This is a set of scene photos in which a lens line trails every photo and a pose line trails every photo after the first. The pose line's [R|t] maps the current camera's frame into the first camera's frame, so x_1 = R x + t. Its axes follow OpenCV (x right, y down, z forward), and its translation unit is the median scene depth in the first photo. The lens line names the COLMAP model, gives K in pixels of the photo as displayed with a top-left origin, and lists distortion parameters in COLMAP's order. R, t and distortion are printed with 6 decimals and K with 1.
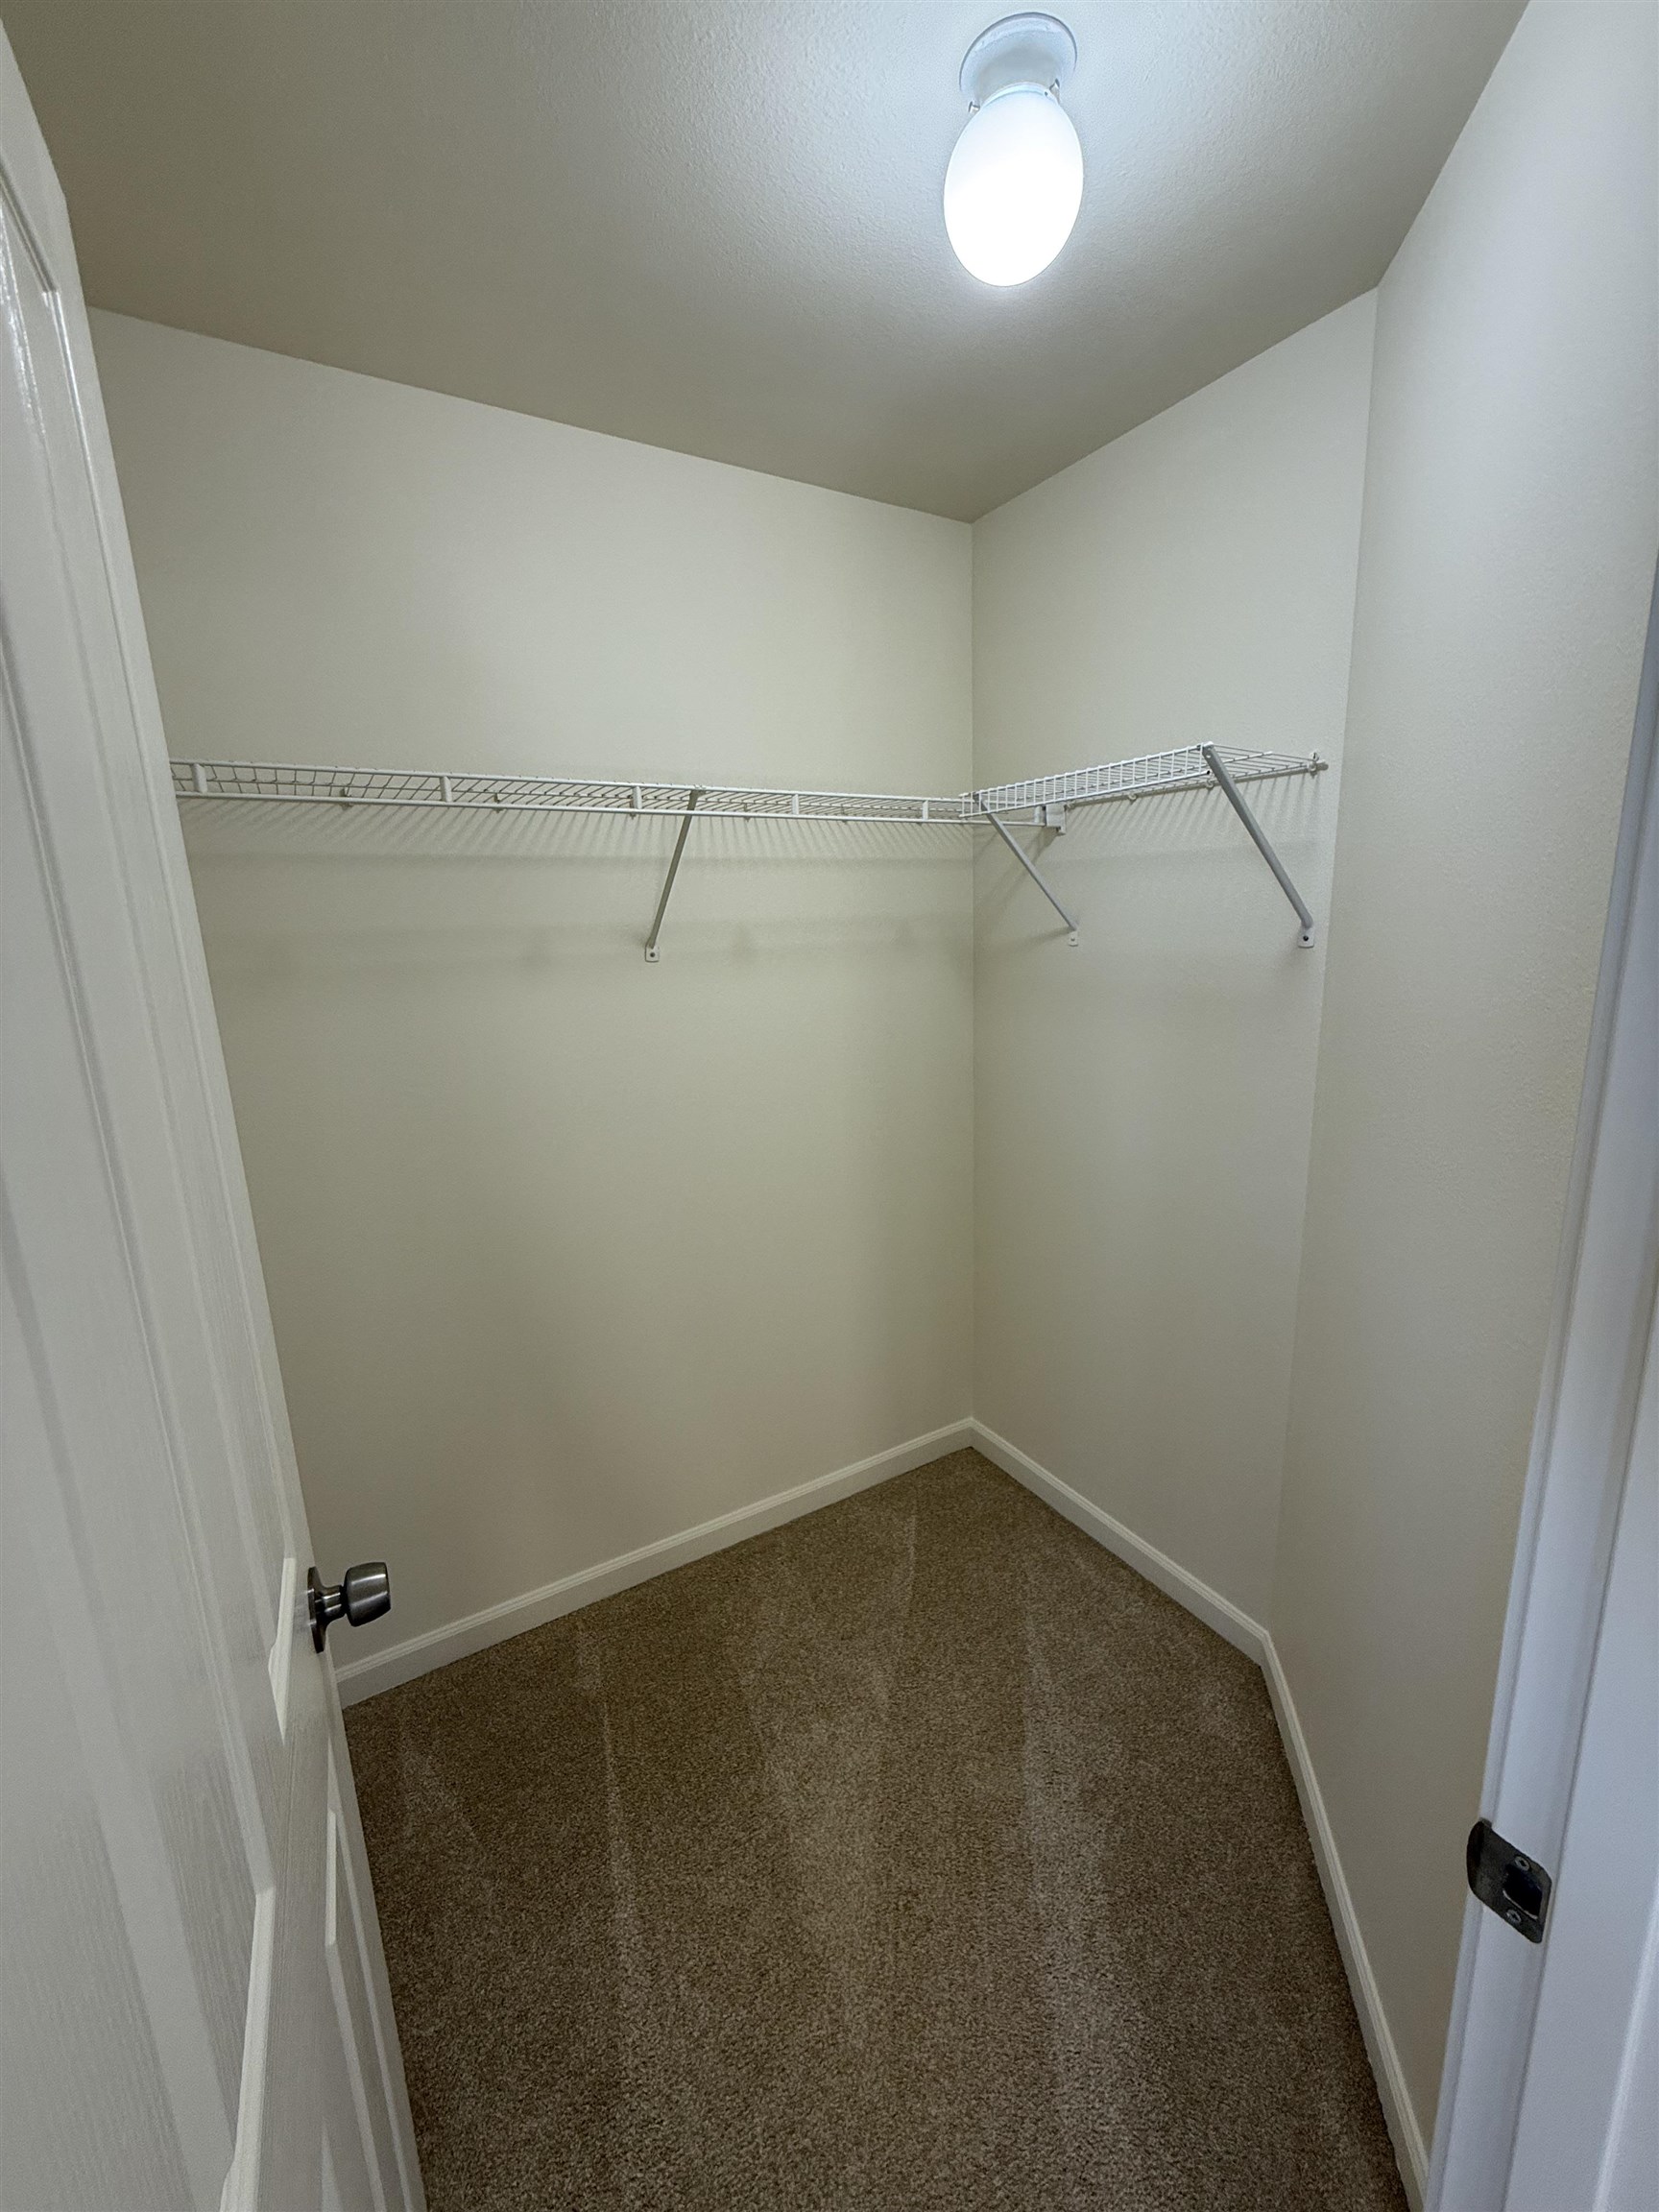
lens RADIAL K [[879.5, 0, 833.0], [0, 879.5, 1101.9], [0, 0, 1]] dist [0.001243, -0.000043]
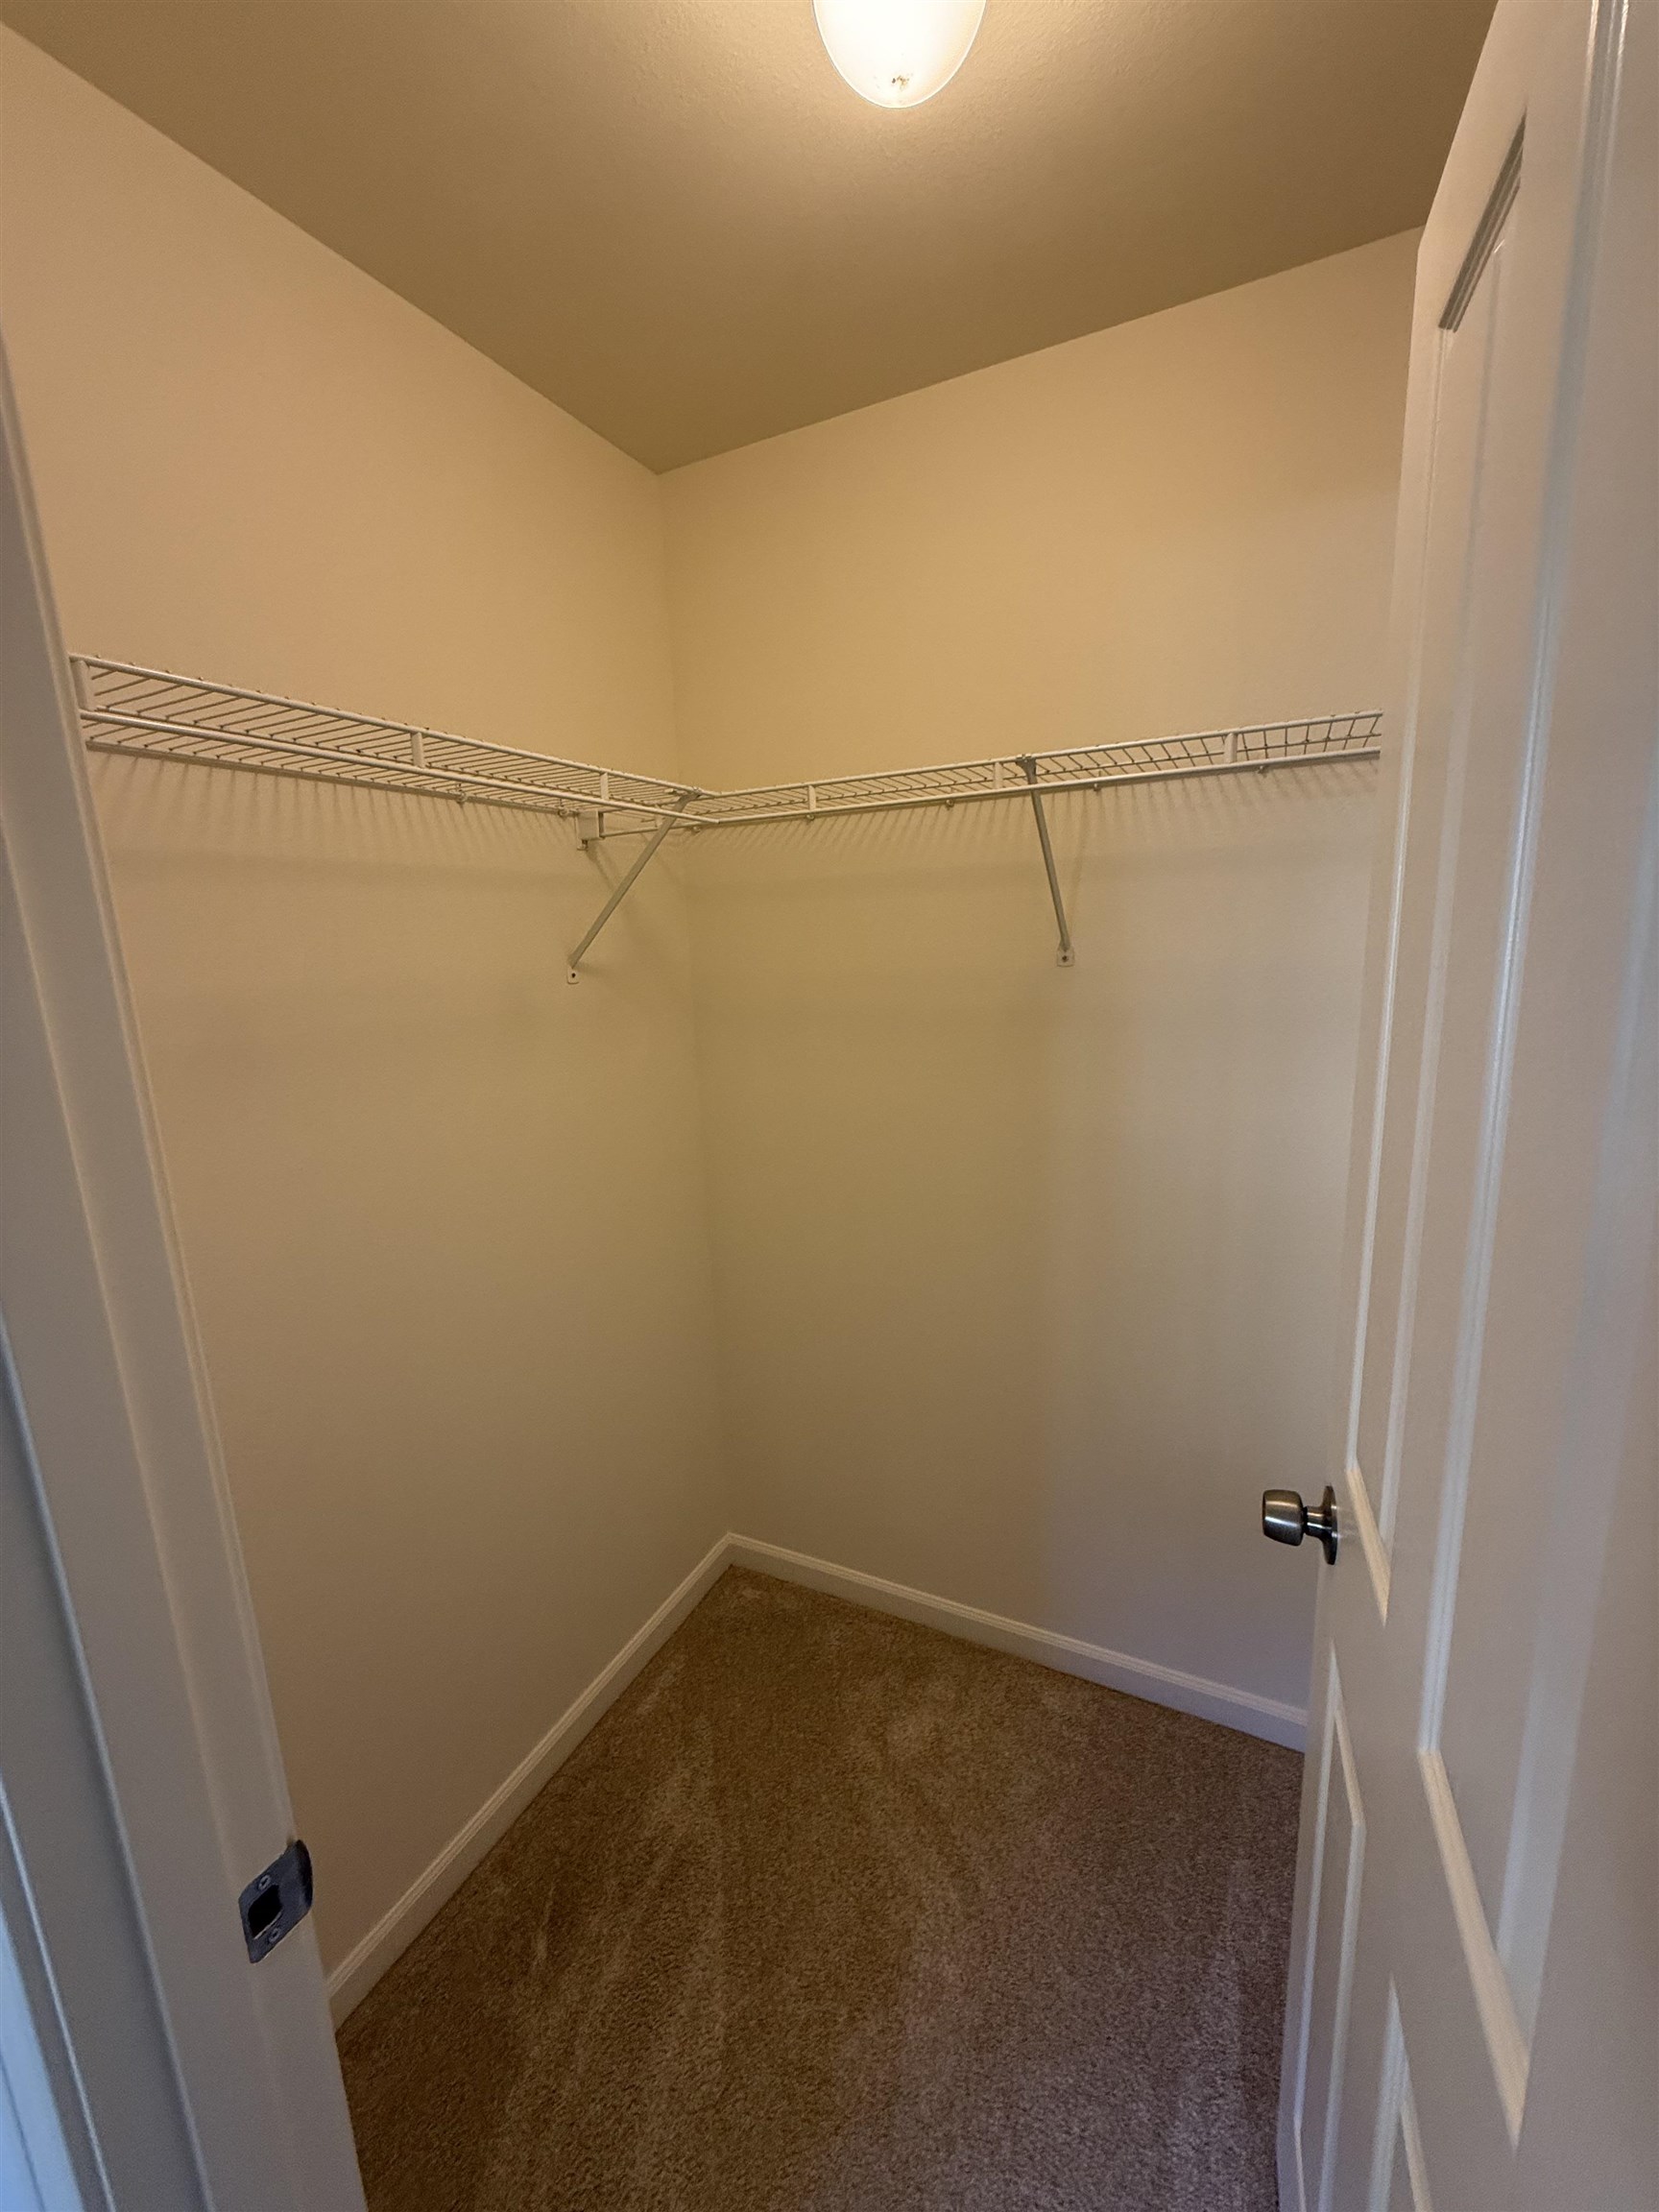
lens RADIAL K [[840.3, 0, 830.4], [0, 840.3, 1090.9], [0, 0, 1]] dist [-0.000262, -0.000003]
pose [[0.835840, -0.121006, 0.535470, -0.217658], [0.144266, 0.989538, -0.001576, -0.072878], [-0.529678, 0.078567, 0.844552, 0.344935]]
